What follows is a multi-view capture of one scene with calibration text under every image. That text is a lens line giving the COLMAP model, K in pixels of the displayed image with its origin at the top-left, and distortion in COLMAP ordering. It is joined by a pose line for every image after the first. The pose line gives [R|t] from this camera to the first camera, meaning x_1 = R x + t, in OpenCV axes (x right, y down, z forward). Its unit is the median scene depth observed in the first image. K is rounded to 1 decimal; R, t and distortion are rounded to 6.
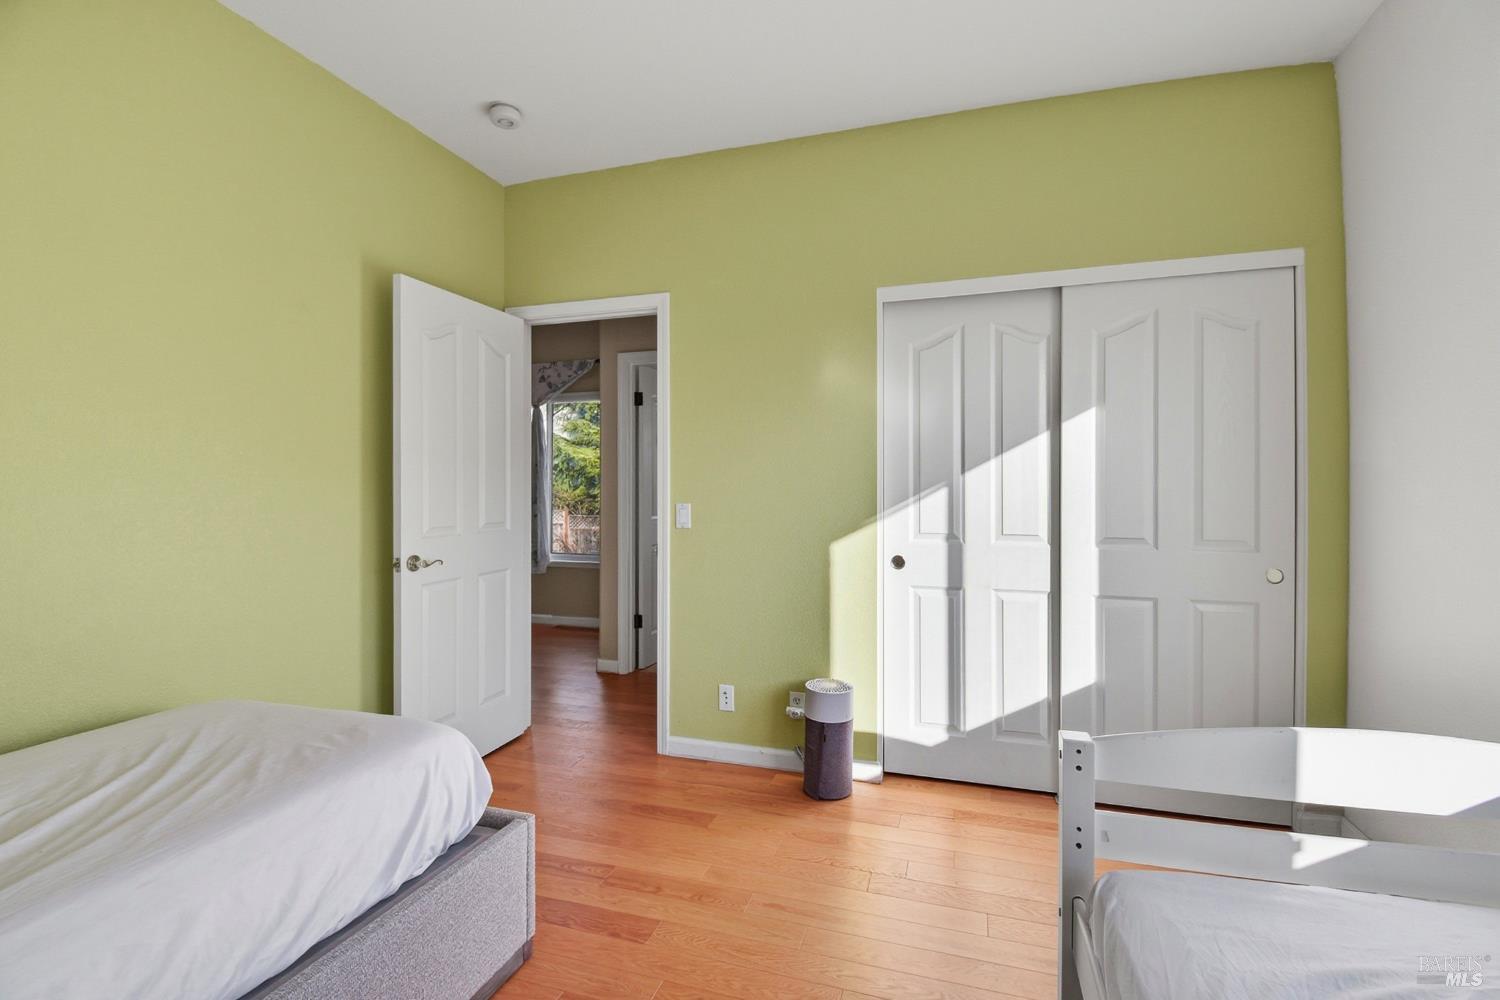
lens RADIAL K [[673.0, 0, 753.4], [0, 673.0, 494.0], [0, 0, 1]] dist [0.019685, -0.026993]
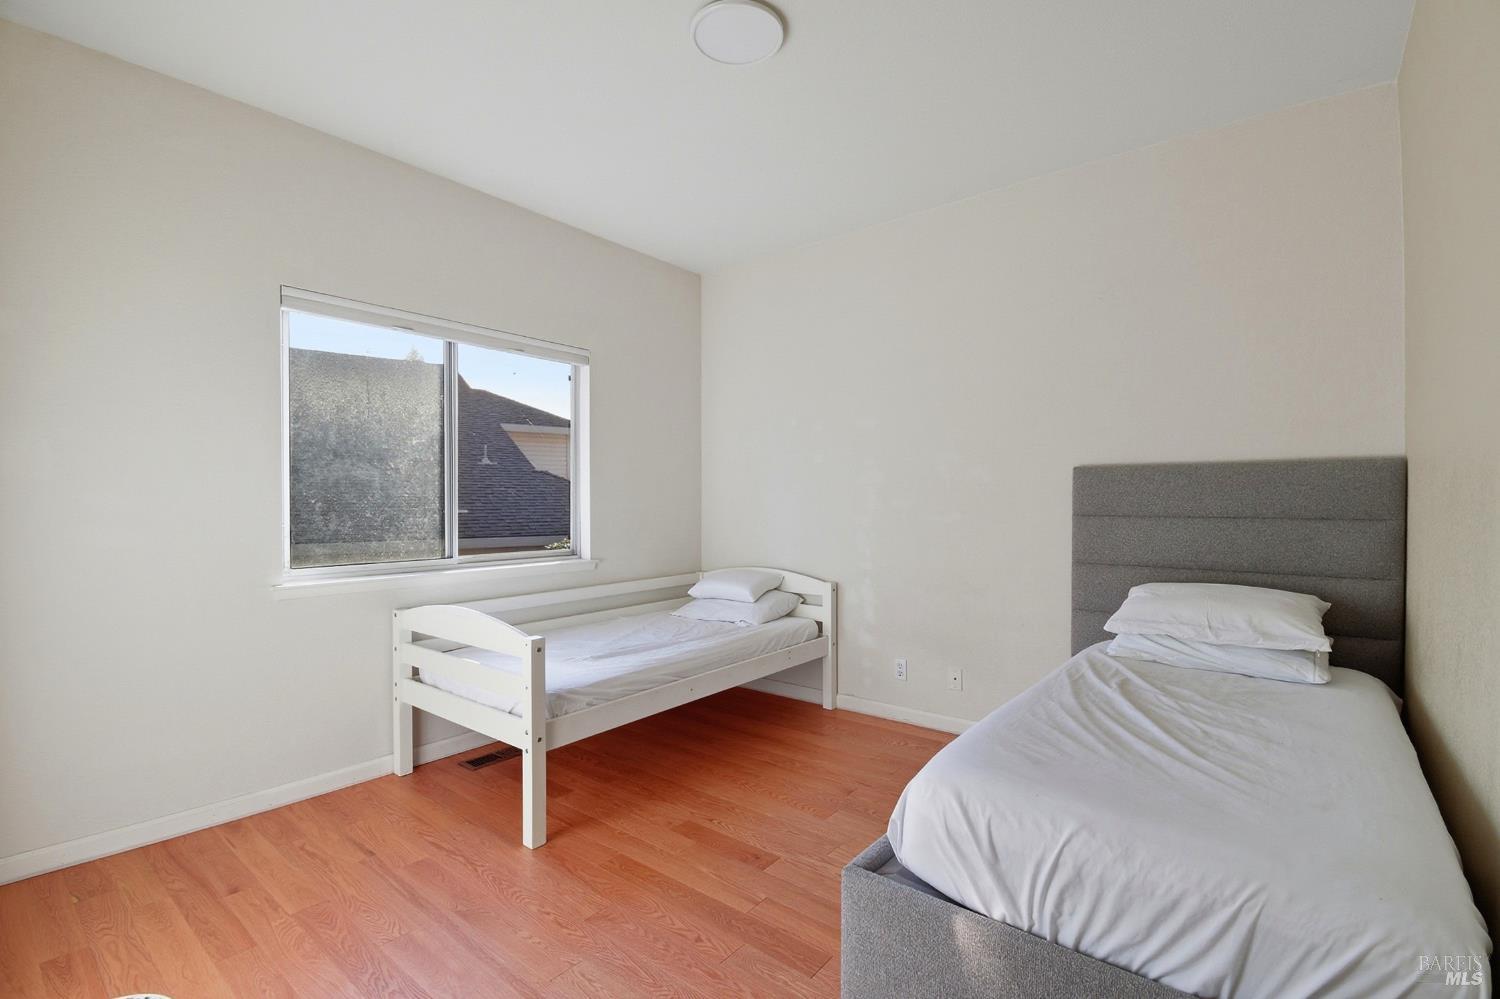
lens RADIAL K [[673.0, 0, 753.4], [0, 673.0, 493.5], [0, 0, 1]] dist [0.019685, -0.026993]
pose [[-0.932021, 0.002566, 0.362396, -0.662190], [0.002635, 0.999996, -0.000305, -0.014221], [-0.362395, 0.000671, -0.932024, 2.296439]]
